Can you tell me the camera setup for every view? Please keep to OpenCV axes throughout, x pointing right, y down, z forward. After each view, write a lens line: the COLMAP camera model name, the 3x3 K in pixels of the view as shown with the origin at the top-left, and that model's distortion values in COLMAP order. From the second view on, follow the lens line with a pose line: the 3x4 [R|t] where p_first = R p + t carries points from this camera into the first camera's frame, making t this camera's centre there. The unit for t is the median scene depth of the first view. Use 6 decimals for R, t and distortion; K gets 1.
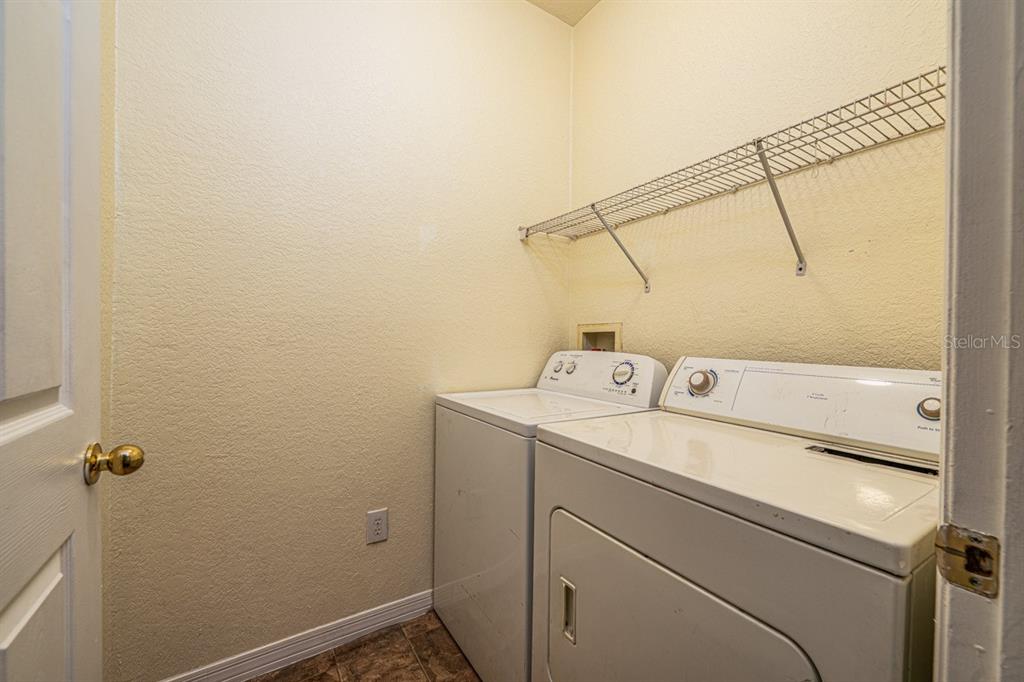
lens RADIAL K [[412.4, 0, 512.3], [0, 412.4, 340.8], [0, 0, 1]] dist [0.003192, -0.002258]
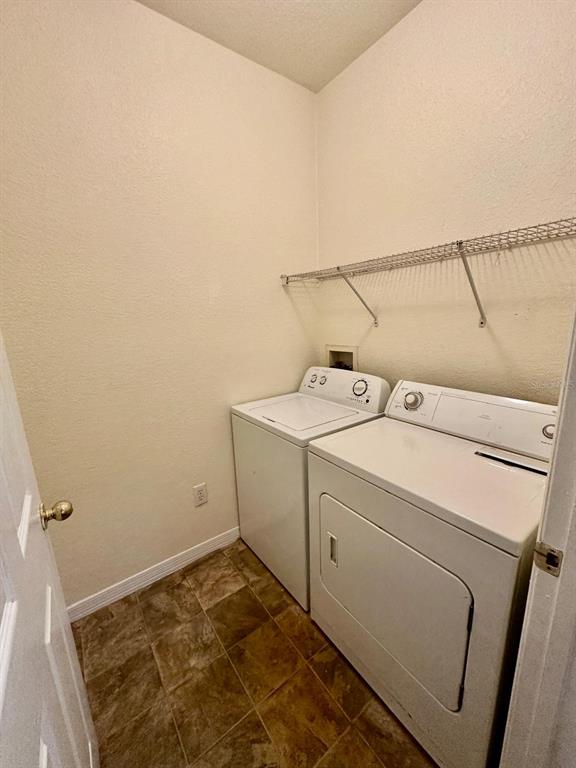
lens RADIAL K [[309.5, 0, 288.5], [0, 309.5, 386.7], [0, 0, 1]] dist [-0.003047, 0.001222]
pose [[0.996430, -0.059803, 0.059594, -0.052072], [0.046123, 0.976816, 0.209052, -0.177286], [-0.070714, -0.205557, 0.976087, -0.055830]]
